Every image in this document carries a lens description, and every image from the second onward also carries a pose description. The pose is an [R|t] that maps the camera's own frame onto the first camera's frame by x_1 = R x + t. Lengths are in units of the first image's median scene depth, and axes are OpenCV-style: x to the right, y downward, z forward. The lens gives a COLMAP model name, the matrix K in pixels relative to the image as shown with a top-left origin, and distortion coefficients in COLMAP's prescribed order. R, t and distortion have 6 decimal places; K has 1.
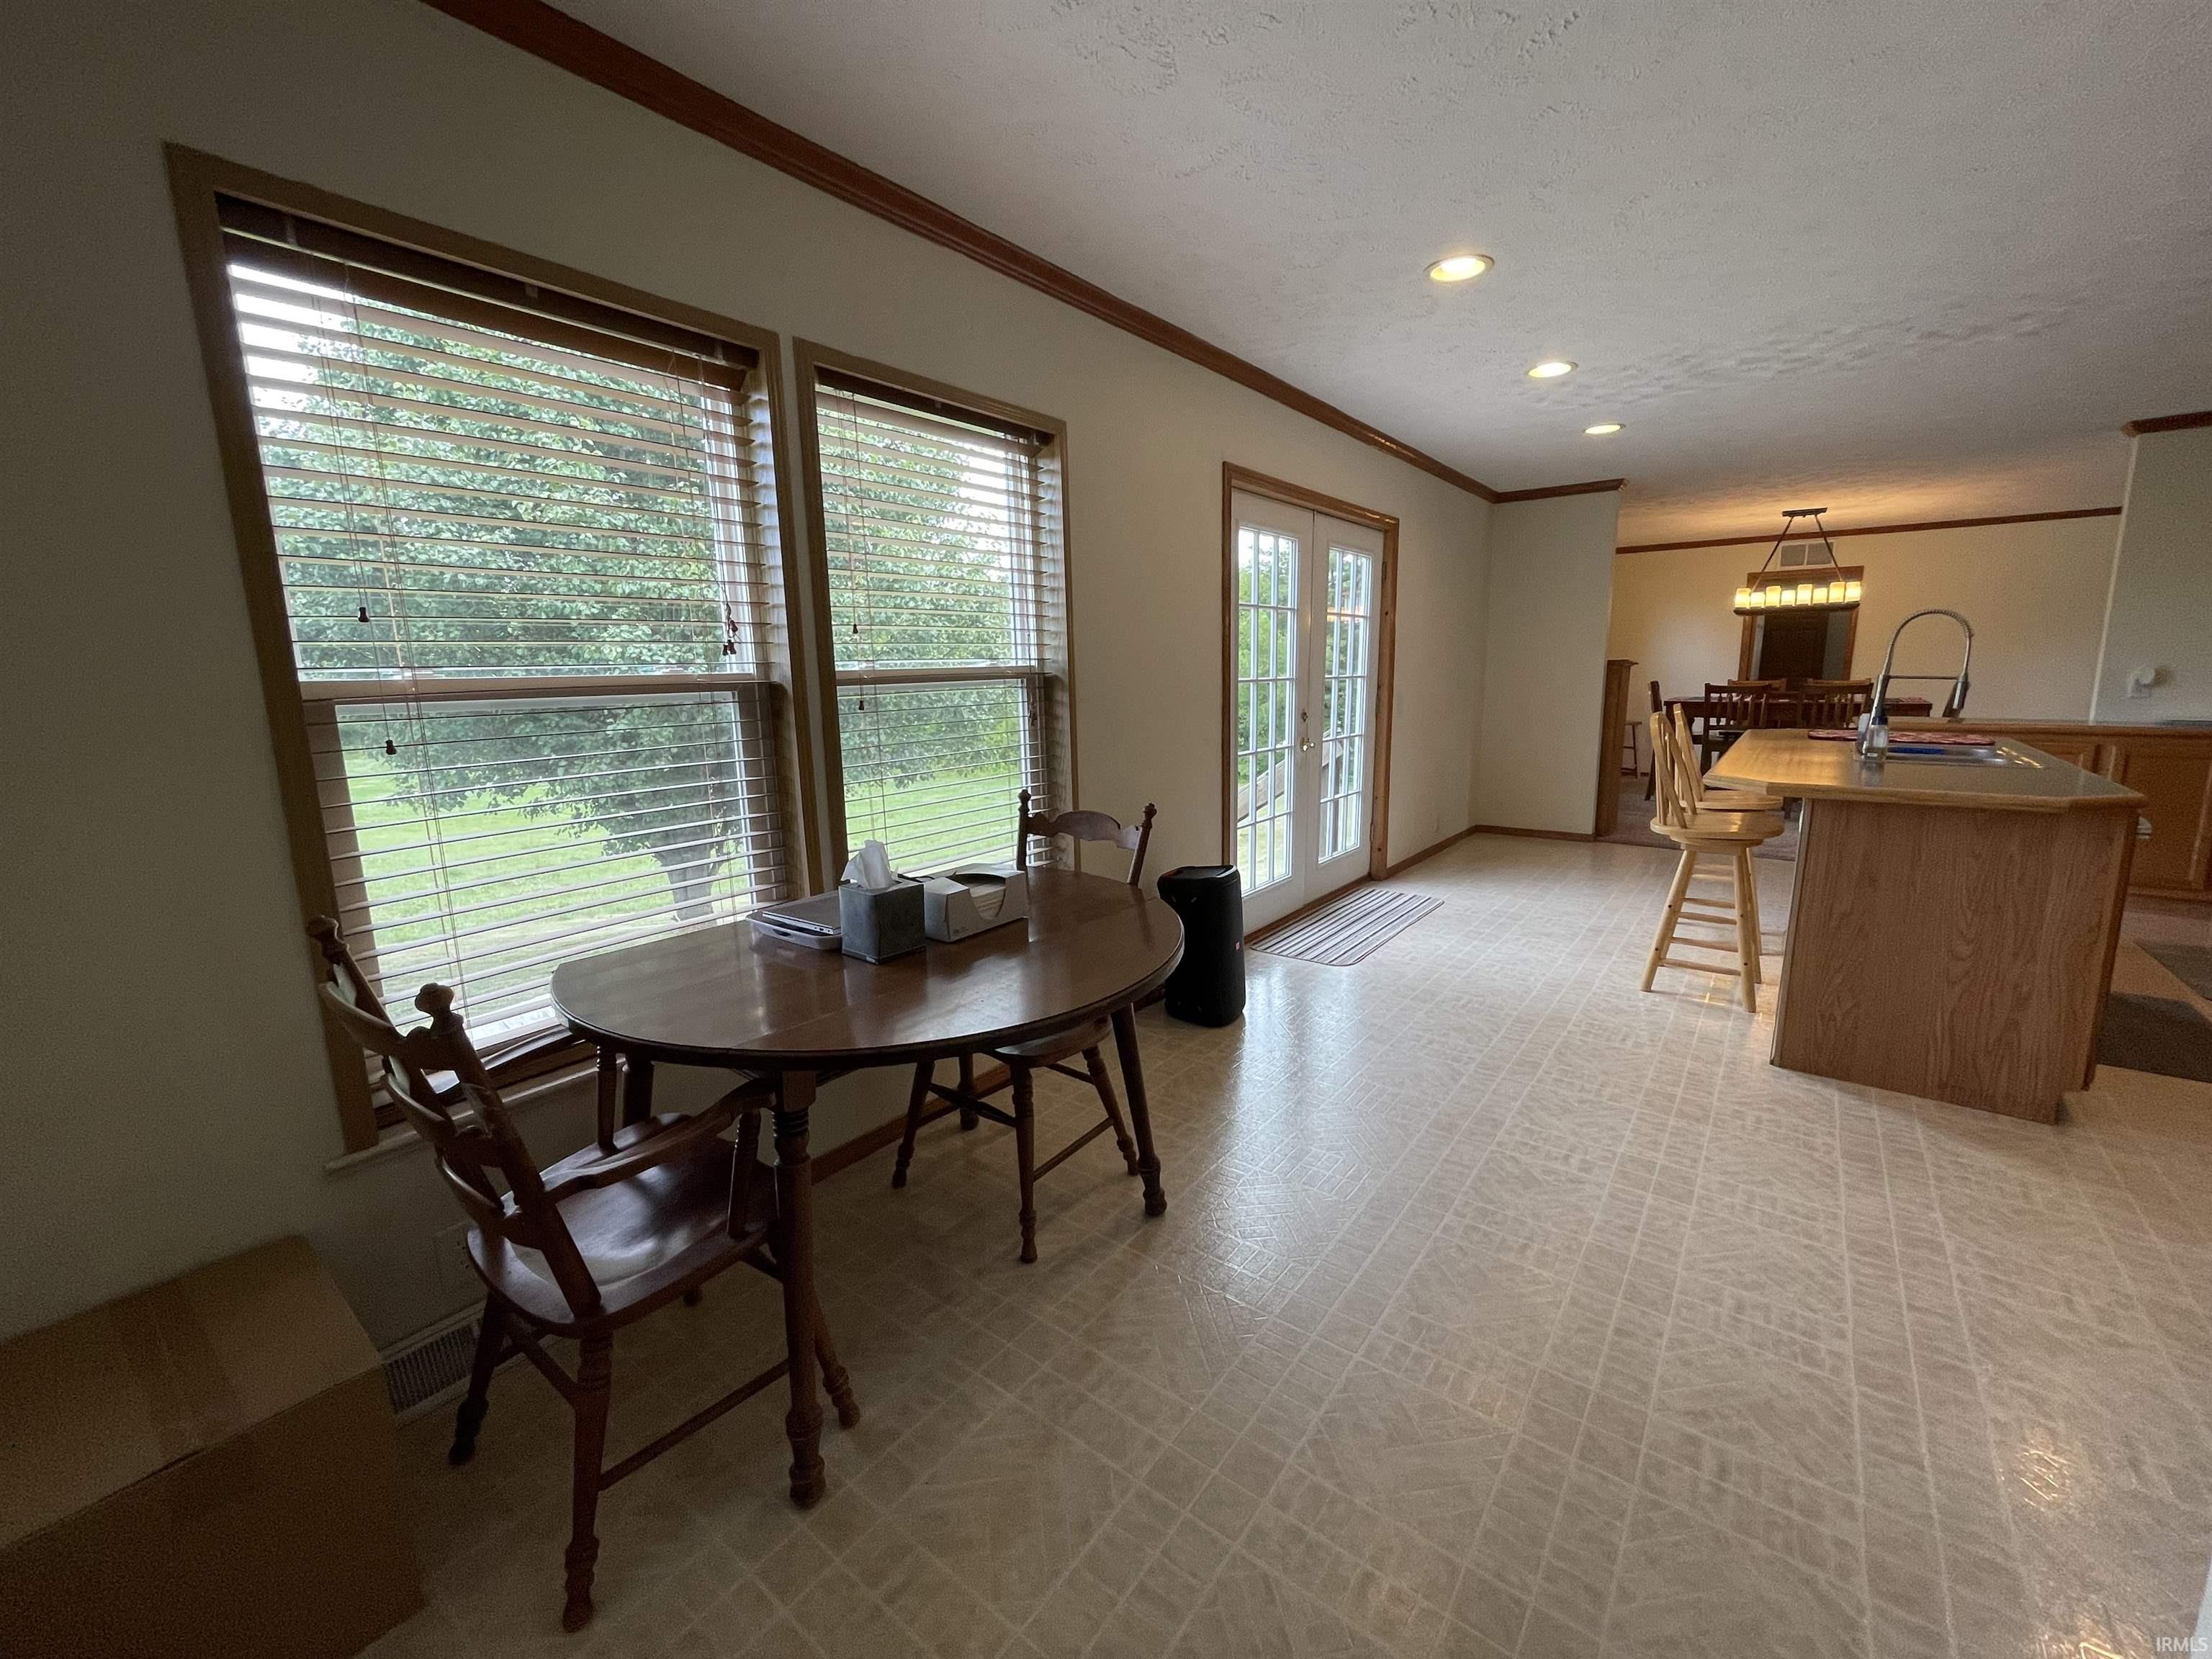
lens RADIAL K [[891.7, 0, 1106.6], [0, 891.7, 833.0], [0, 0, 1]] dist [-0.003603, -0.000015]
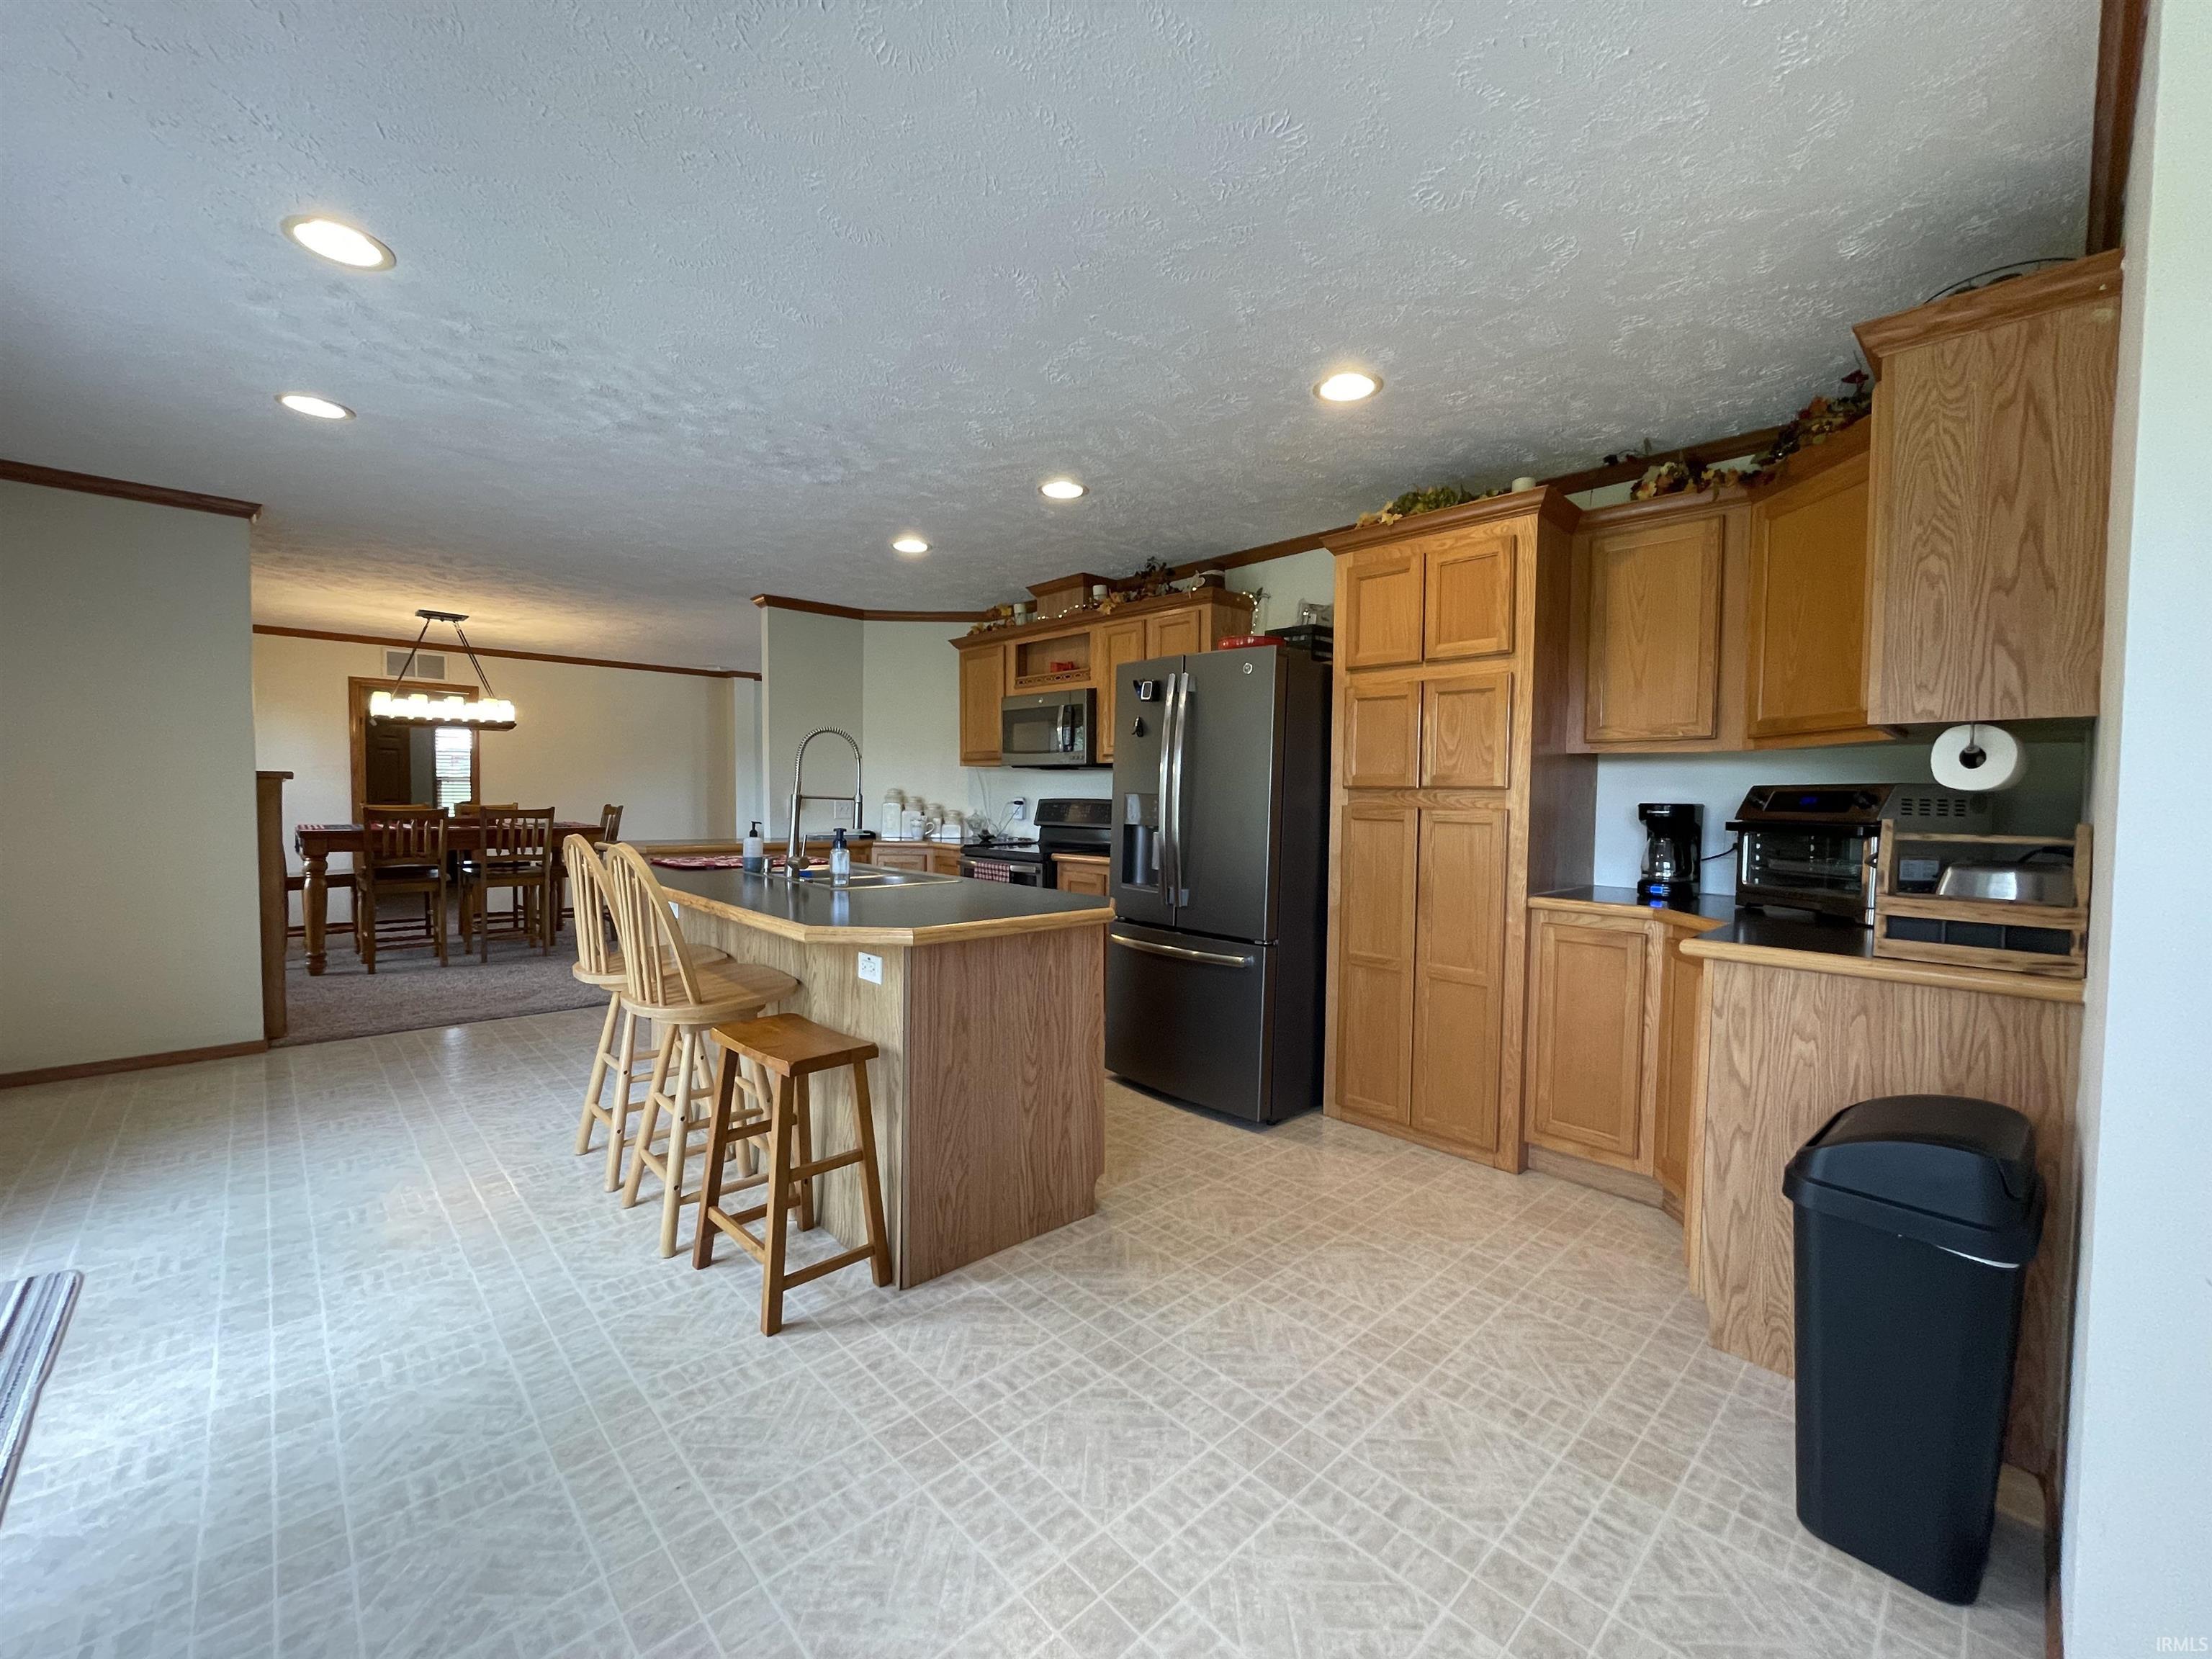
lens RADIAL K [[891.7, 0, 1114.9], [0, 891.7, 828.4], [0, 0, 1]] dist [-0.003603, -0.000015]
pose [[0.148621, -0.017919, 0.988732, 0.014715], [0.162883, 0.986623, -0.006603, -0.068664], [-0.975388, 0.162029, 0.149552, 0.448529]]
